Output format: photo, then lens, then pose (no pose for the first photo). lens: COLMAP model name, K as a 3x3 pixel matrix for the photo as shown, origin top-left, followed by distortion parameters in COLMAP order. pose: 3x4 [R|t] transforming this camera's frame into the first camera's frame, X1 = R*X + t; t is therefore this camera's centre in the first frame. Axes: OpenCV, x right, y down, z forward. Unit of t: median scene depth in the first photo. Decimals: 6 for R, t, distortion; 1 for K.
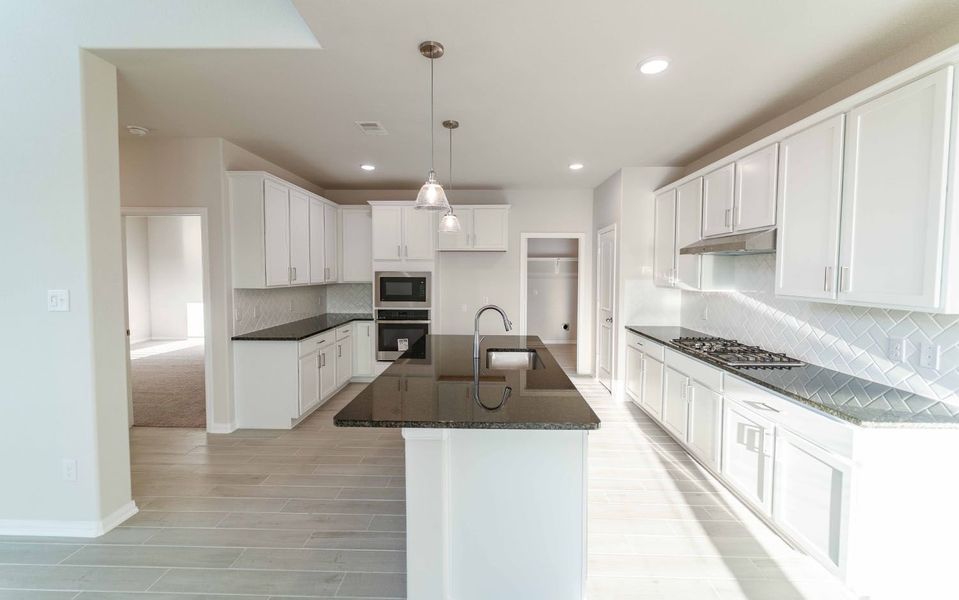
lens RADIAL K [[384.5, 0, 476.8], [0, 384.5, 292.0], [0, 0, 1]] dist [0.001339, -0.000094]
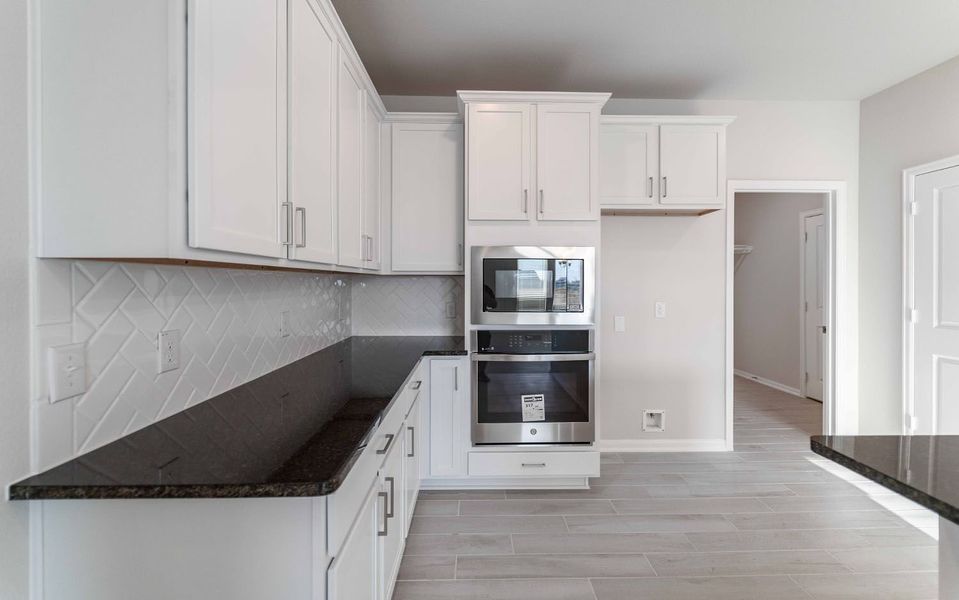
lens RADIAL K [[384.5, 0, 481.8], [0, 384.5, 293.0], [0, 0, 1]] dist [0.001339, -0.000094]
pose [[0.998320, -0.000849, 0.057939, -0.281378], [0.002311, 0.999681, -0.025158, 0.013421], [-0.057899, 0.025250, 0.998003, 0.553388]]
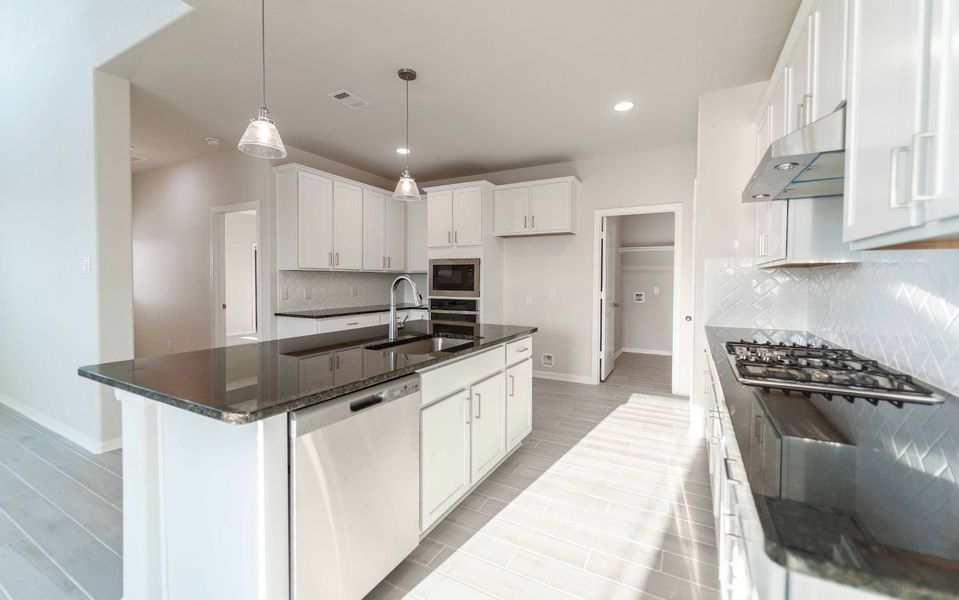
lens RADIAL K [[384.5, 0, 474.0], [0, 384.5, 290.5], [0, 0, 1]] dist [0.001339, -0.000094]
pose [[0.891804, 0.012788, -0.452242, 0.284480], [-0.024146, 0.999521, -0.019351, 0.042464], [0.451778, 0.028177, 0.891685, 0.180773]]
